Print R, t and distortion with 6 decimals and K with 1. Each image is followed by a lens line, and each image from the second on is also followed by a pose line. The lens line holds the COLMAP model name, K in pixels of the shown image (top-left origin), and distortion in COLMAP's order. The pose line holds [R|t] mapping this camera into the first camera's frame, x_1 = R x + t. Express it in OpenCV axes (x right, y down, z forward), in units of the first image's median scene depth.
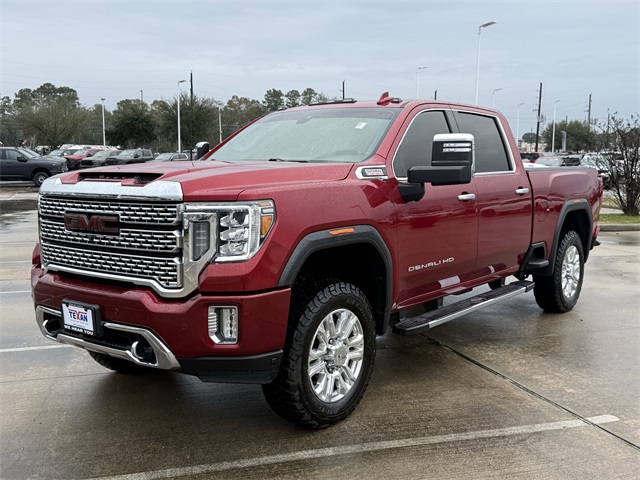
lens RADIAL K [[730.6, 0, 334.8], [0, 730.6, 238.2], [0, 0, 1]] dist [0.052366, -0.042864]
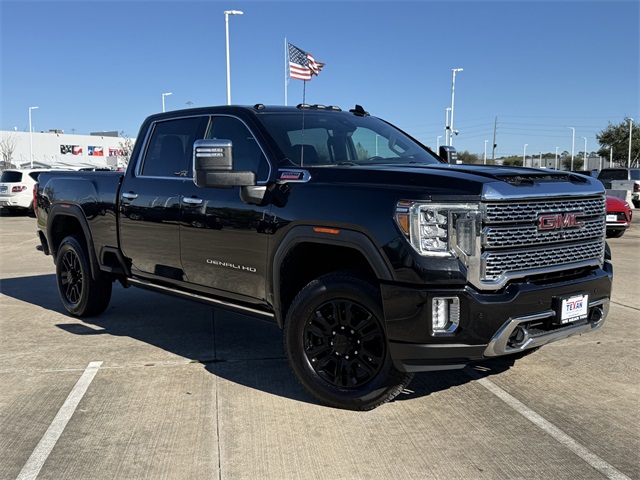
lens RADIAL K [[730.6, 0, 334.8], [0, 730.6, 238.2], [0, 0, 1]] dist [0.052366, -0.042864]
pose [[0.185160, -0.095994, 0.978009, -1.496773], [0.104122, 0.991532, 0.077608, -0.117696], [-0.977177, 0.087462, 0.193587, 1.150493]]
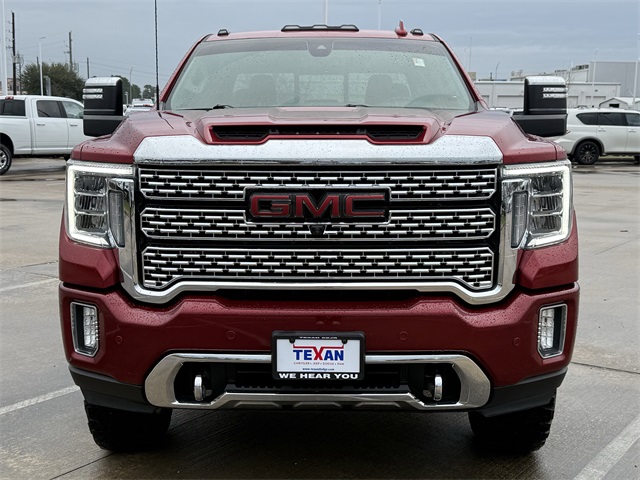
lens RADIAL K [[890.1, 0, 320.0], [0, 890.1, 240.0], [0, 0, 1]] dist [0.023098, 0.094693]
pose [[0.795712, -0.084698, 0.599723, -0.812233], [0.062808, 0.996375, 0.057383, -0.035858], [-0.602409, -0.007992, 0.798147, 0.400525]]
